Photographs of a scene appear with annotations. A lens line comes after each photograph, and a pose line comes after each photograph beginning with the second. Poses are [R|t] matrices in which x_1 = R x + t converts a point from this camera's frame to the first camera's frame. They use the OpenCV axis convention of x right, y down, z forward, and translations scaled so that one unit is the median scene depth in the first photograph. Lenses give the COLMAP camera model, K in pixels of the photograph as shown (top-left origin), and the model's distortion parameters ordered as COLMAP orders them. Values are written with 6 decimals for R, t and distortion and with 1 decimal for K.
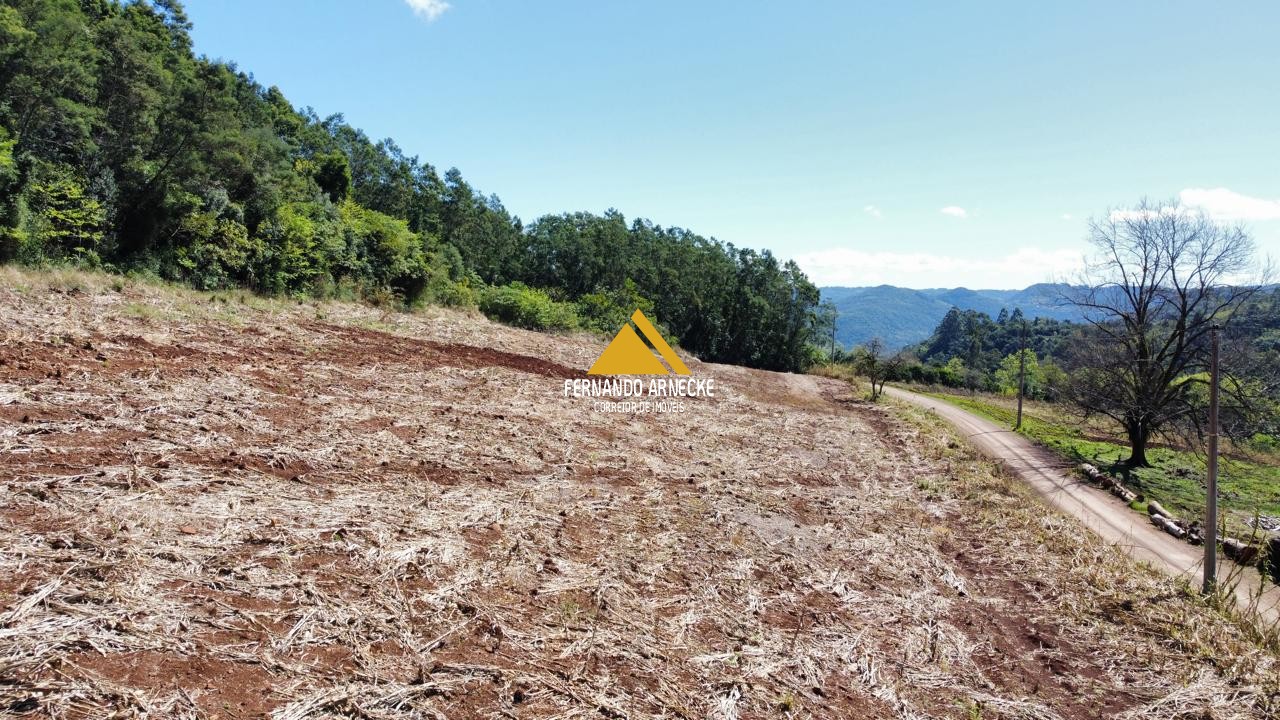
lens RADIAL K [[976.9, 0, 632.9], [0, 976.9, 348.4], [0, 0, 1]] dist [0.007278, -0.003496]
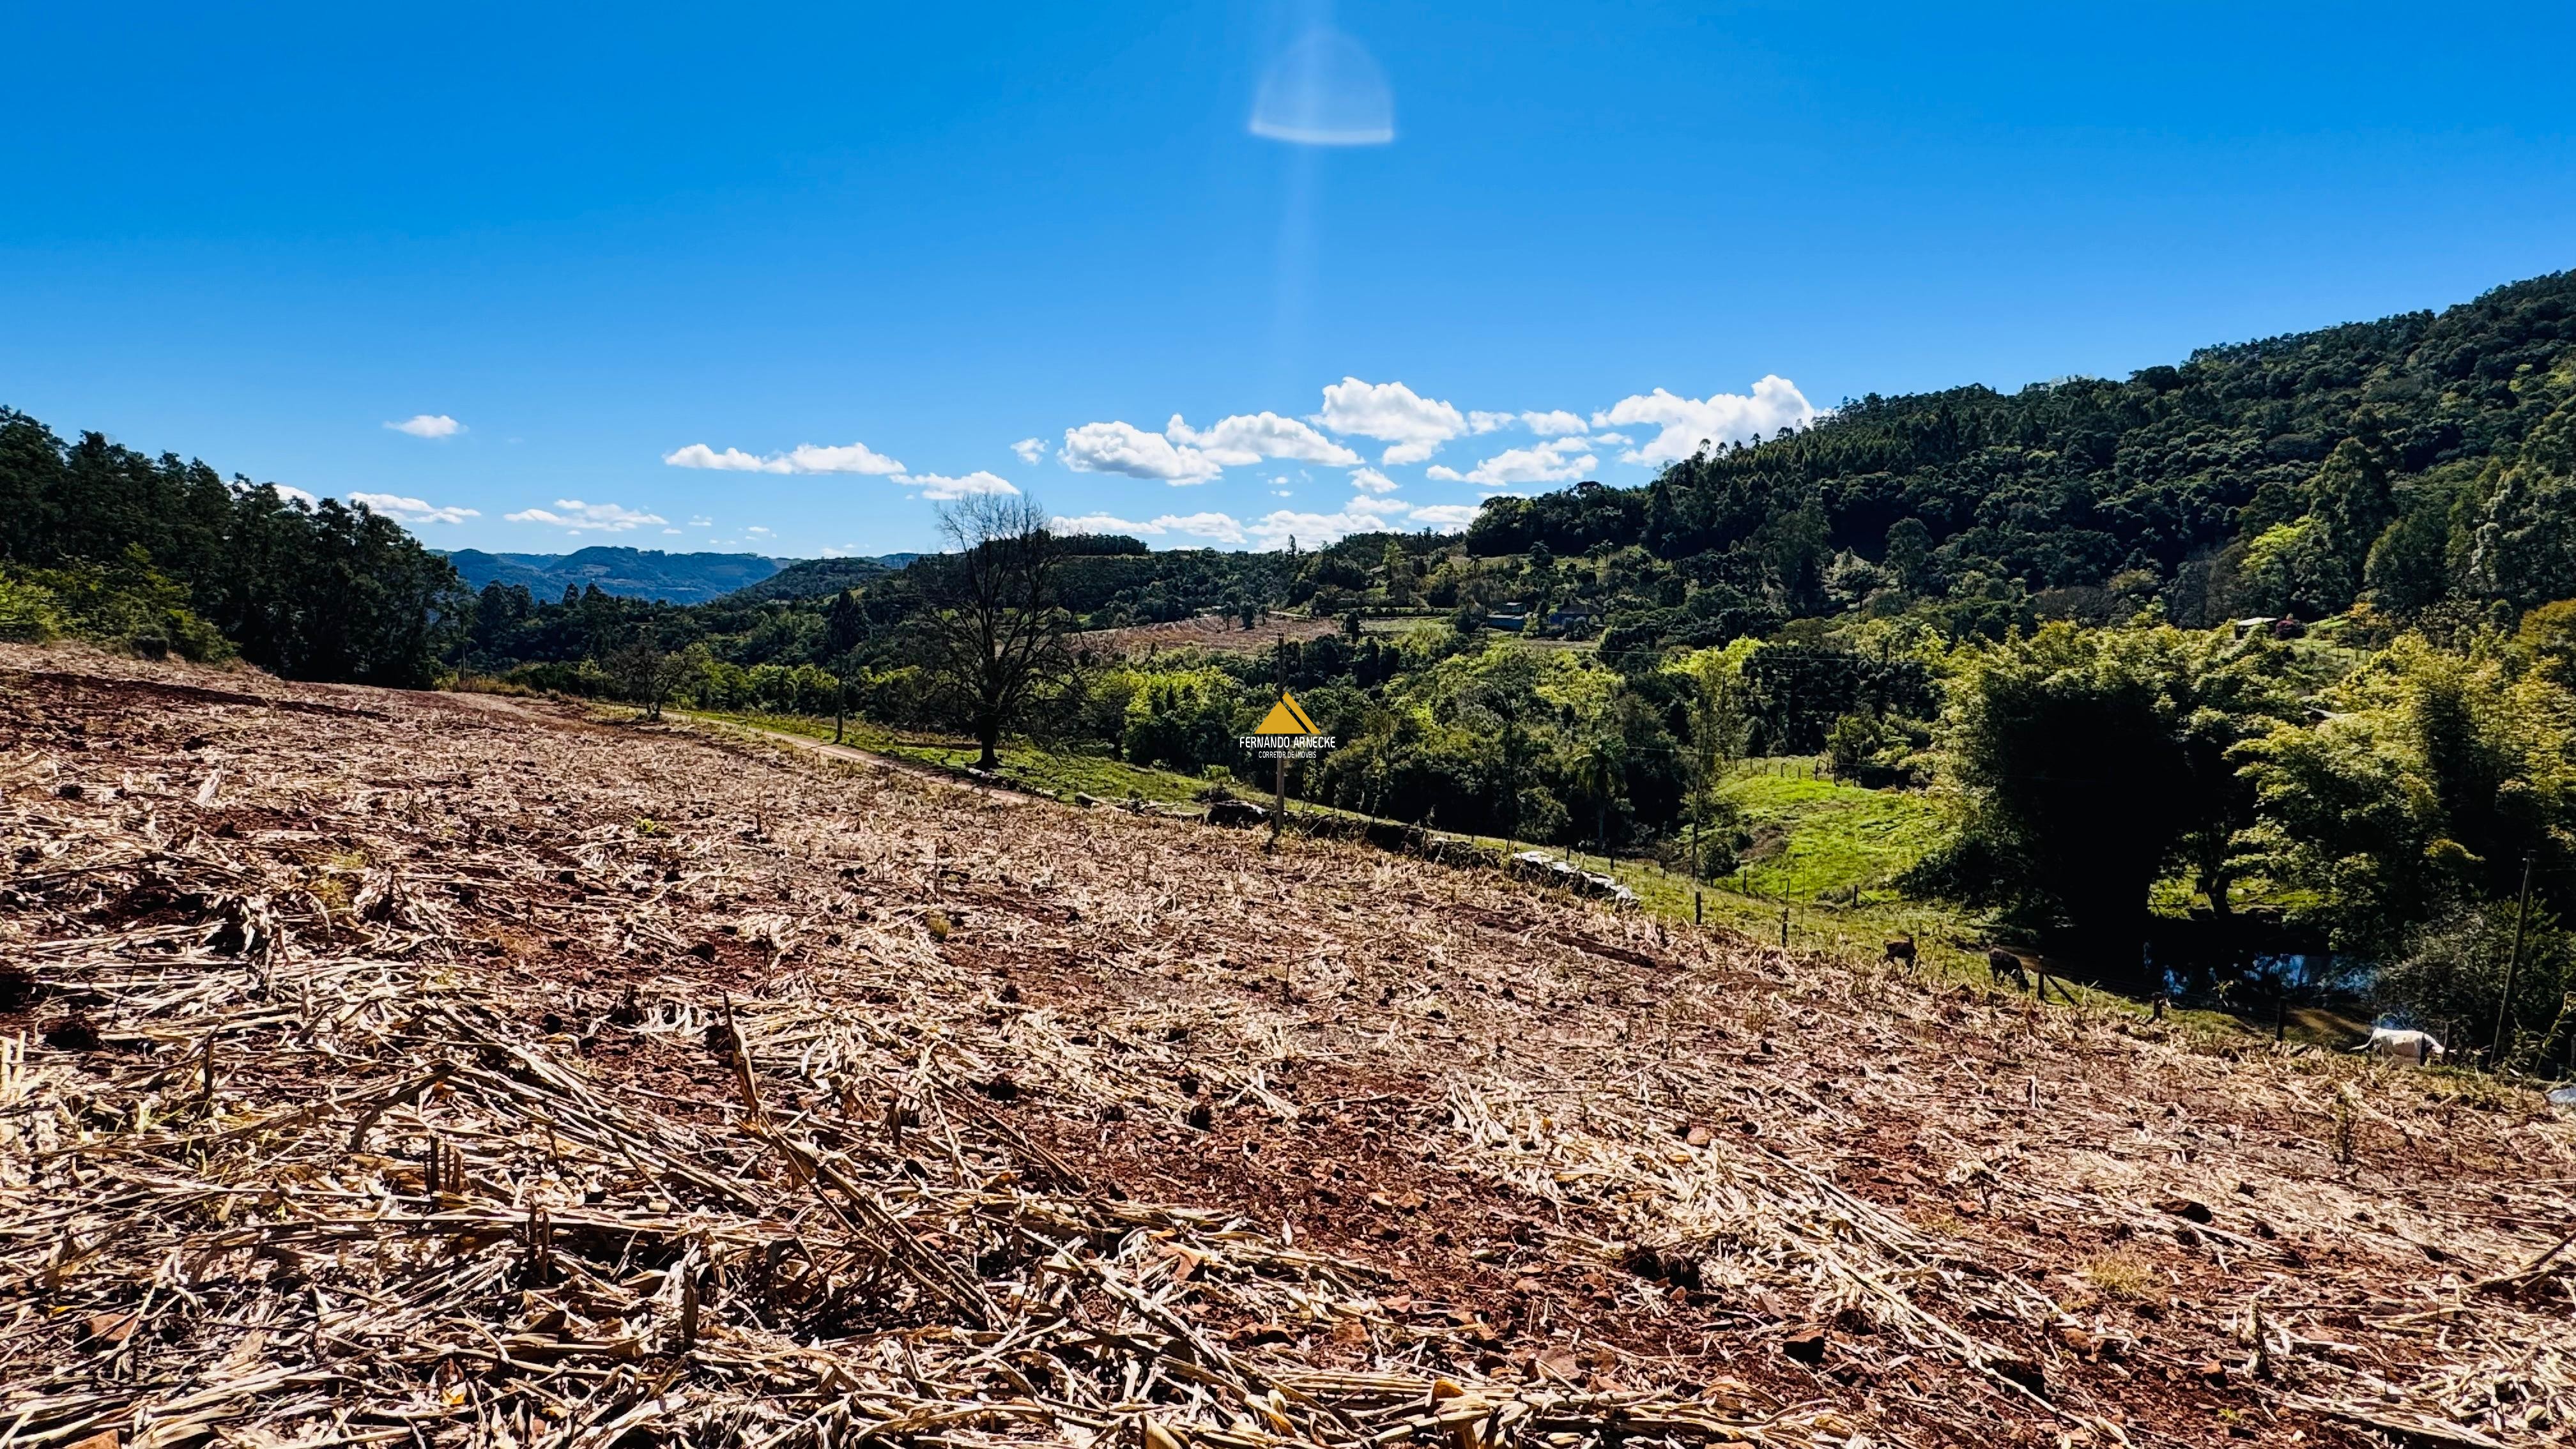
lens RADIAL K [[1341.1, 0, 1303.9], [0, 1341.1, 722.0], [0, 0, 1]] dist [0.001502, -0.000650]
pose [[0.638481, -0.071654, 0.766294, -0.247938], [0.023669, 0.997014, 0.073507, -0.010801], [-0.769273, -0.028795, 0.638271, -0.066748]]
